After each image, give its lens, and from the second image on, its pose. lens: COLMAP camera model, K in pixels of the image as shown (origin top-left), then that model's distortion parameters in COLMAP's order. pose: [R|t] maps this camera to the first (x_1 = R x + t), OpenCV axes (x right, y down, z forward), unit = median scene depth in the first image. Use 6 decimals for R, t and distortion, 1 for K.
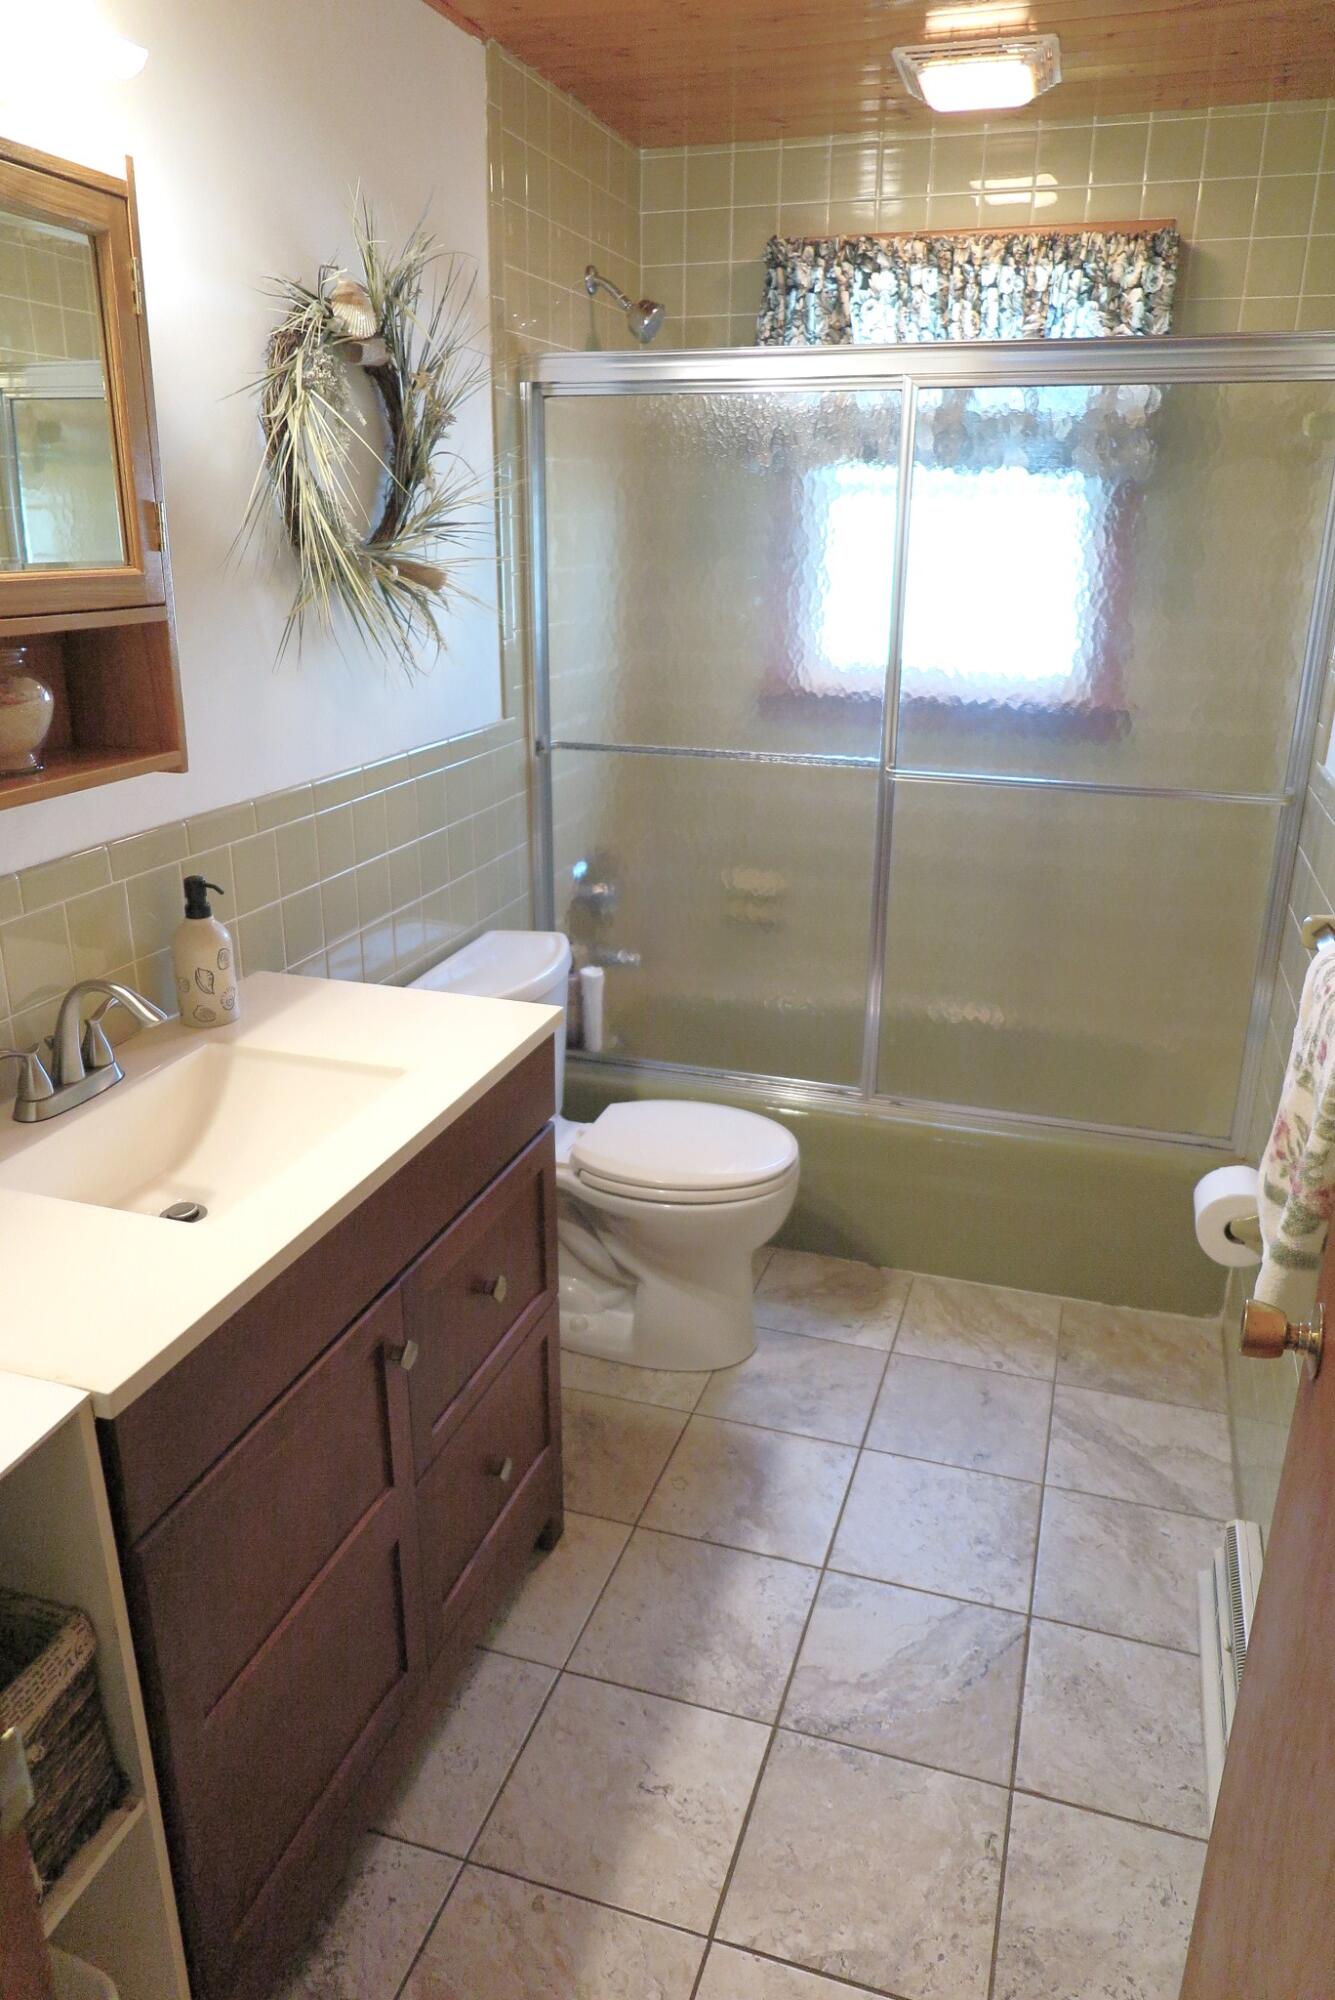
lens RADIAL K [[1377.1, 0, 654.3], [0, 1377.1, 1004.9], [0, 0, 1]] dist [-0.013670, 0.016094]
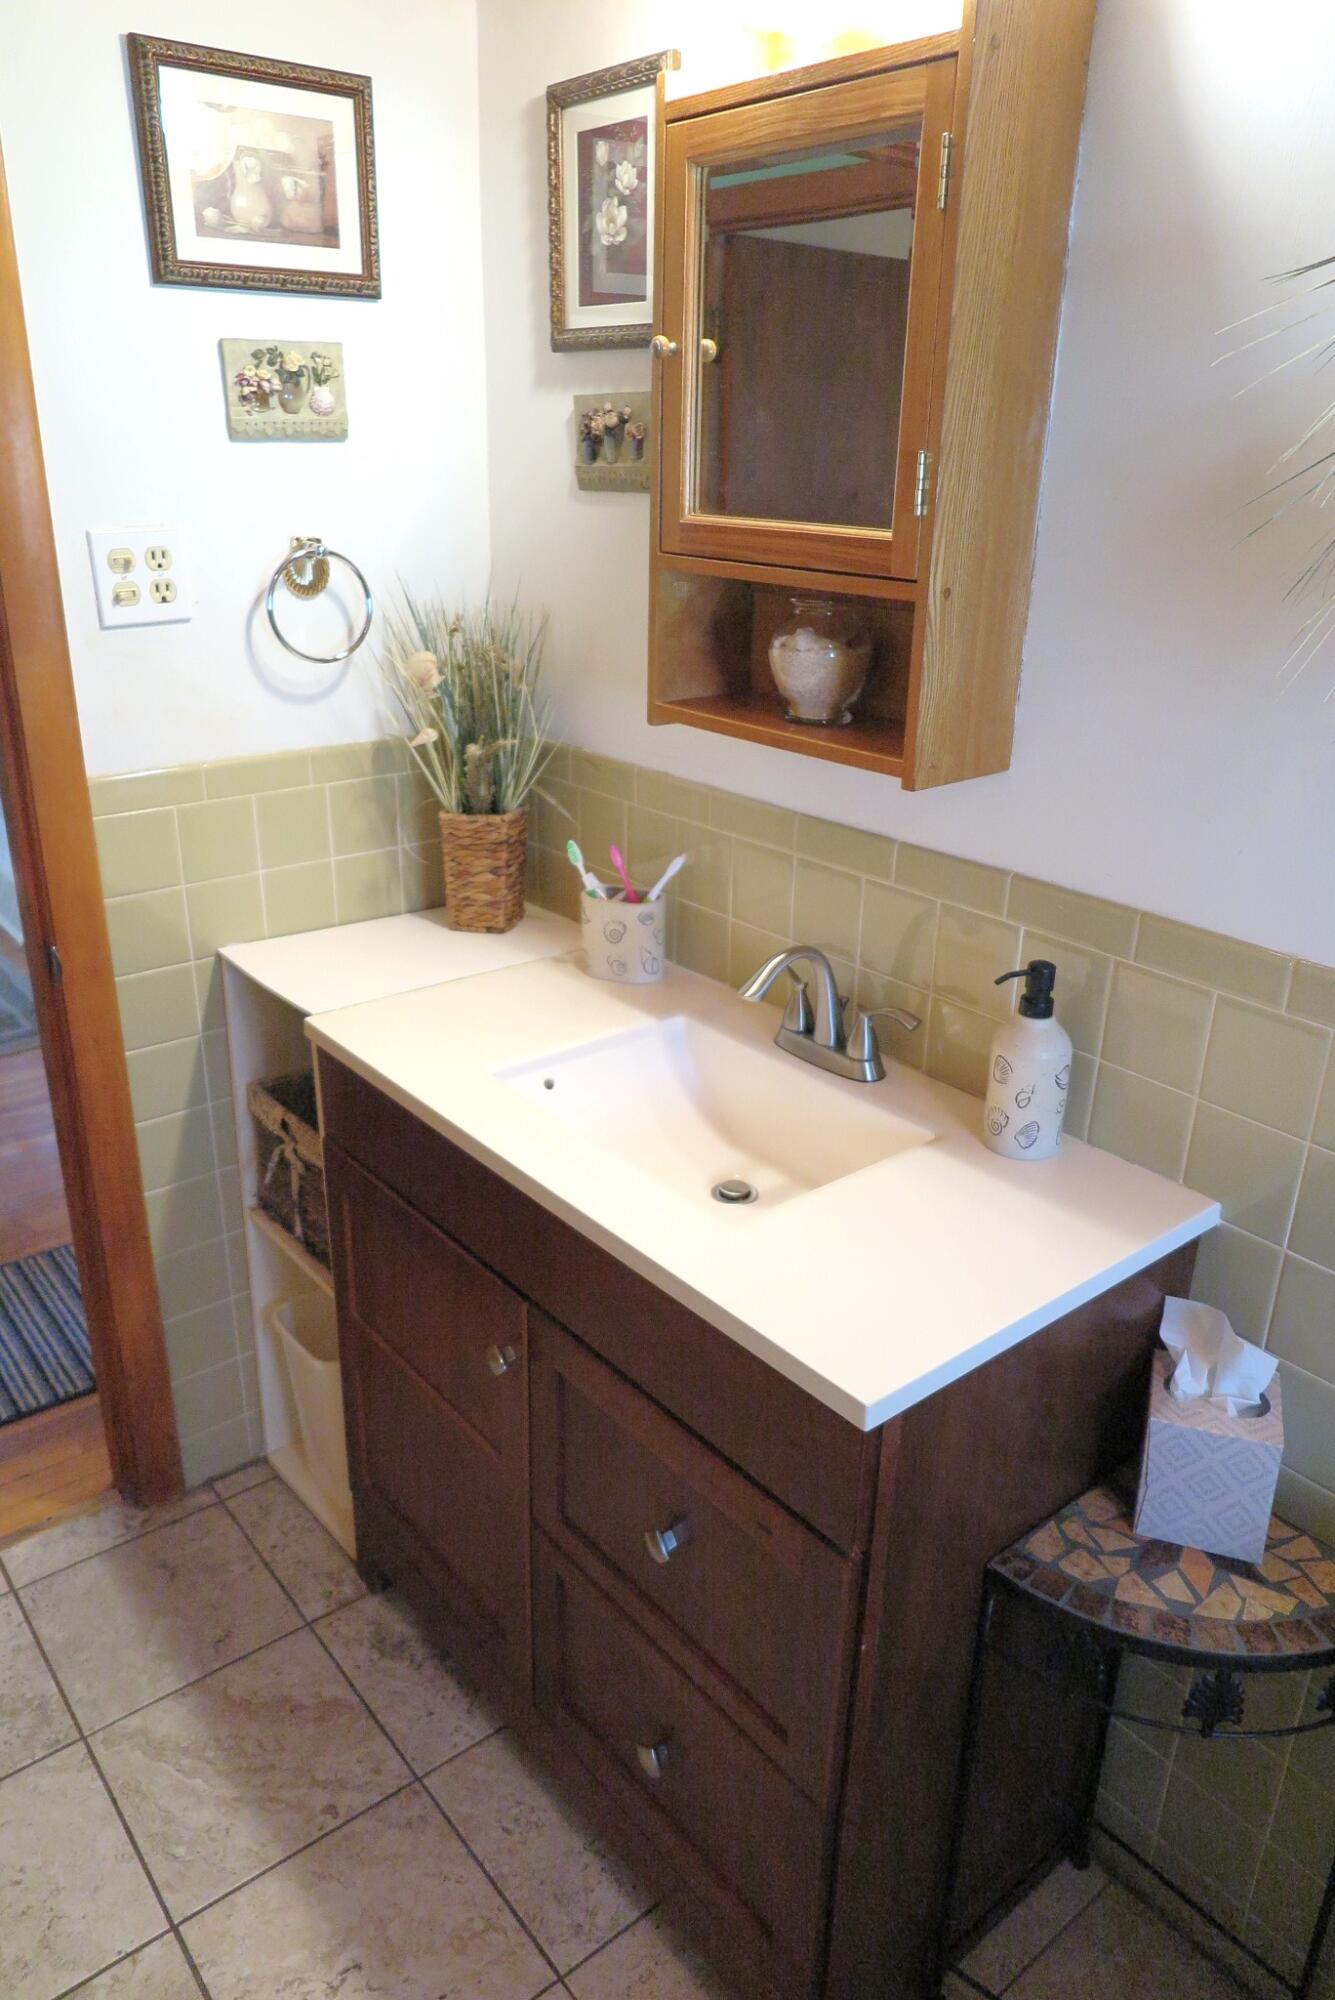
lens RADIAL K [[1377.1, 0, 654.3], [0, 1377.1, 1004.9], [0, 0, 1]] dist [-0.013670, 0.016094]
pose [[-0.538330, 0.303041, -0.786363, 0.412203], [-0.304027, 0.800435, 0.516595, -0.438818], [0.785982, 0.517174, -0.338766, 1.217555]]
